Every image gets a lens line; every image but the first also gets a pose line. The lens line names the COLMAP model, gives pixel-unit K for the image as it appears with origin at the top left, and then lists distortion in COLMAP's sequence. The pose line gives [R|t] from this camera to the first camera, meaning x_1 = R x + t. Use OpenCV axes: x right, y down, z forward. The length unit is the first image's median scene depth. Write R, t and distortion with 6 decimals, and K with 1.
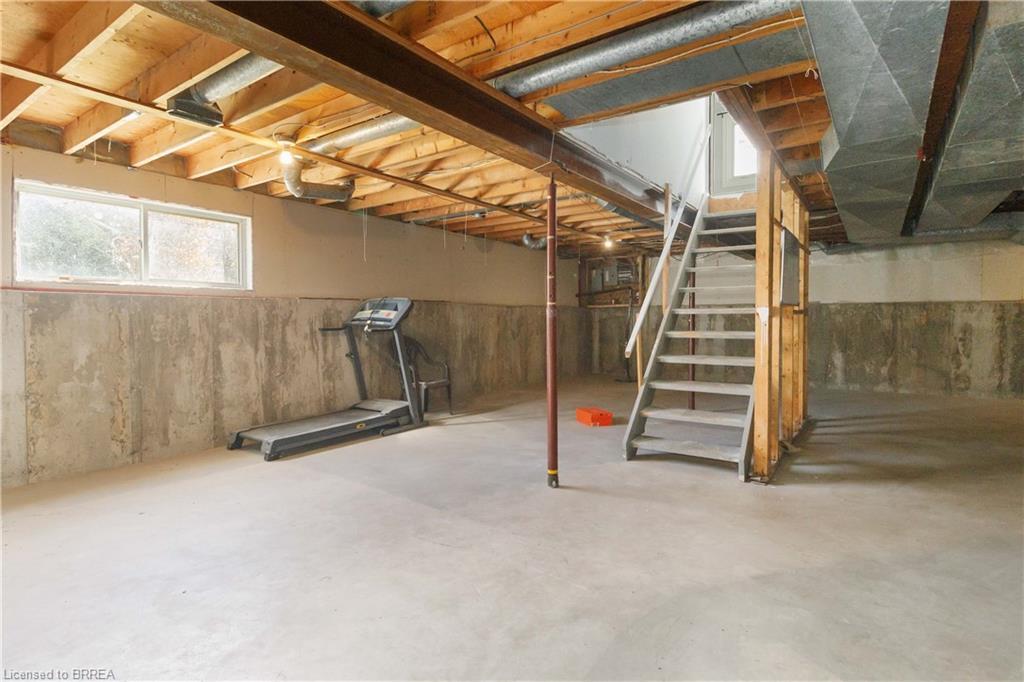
lens RADIAL K [[522.6, 0, 512.3], [0, 522.6, 332.8], [0, 0, 1]] dist [0.003292, 0.000119]
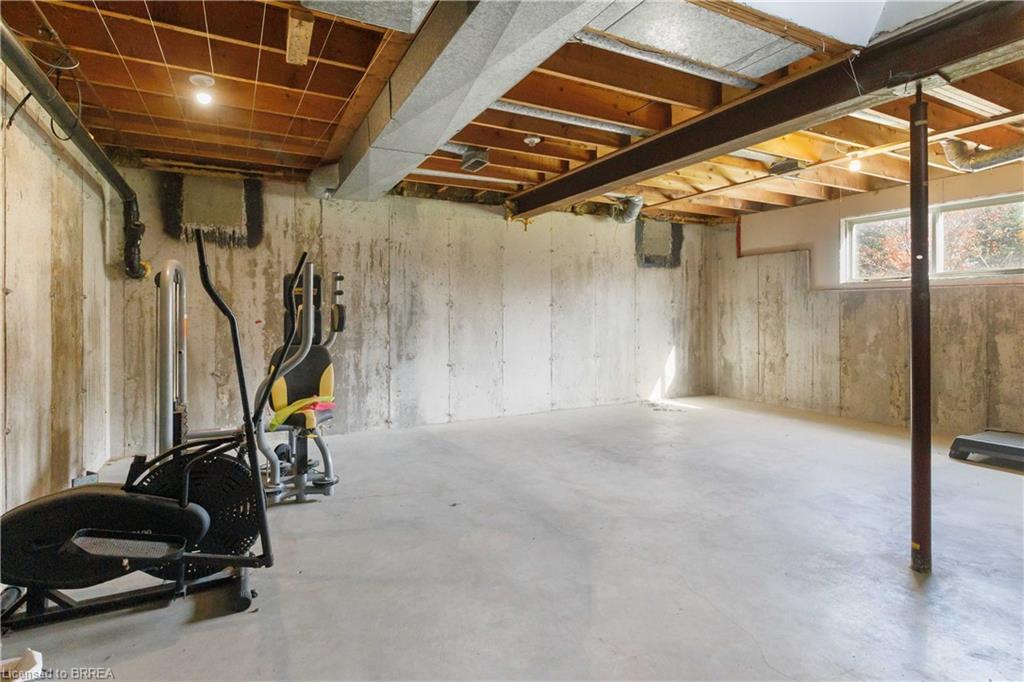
lens RADIAL K [[522.6, 0, 513.0], [0, 522.6, 311.9], [0, 0, 1]] dist [0.003292, 0.000119]
pose [[-0.454842, 0.004355, -0.890562, 0.727438], [-0.023761, 0.999573, 0.017023, -0.016345], [0.890255, 0.028904, -0.454544, 0.694738]]
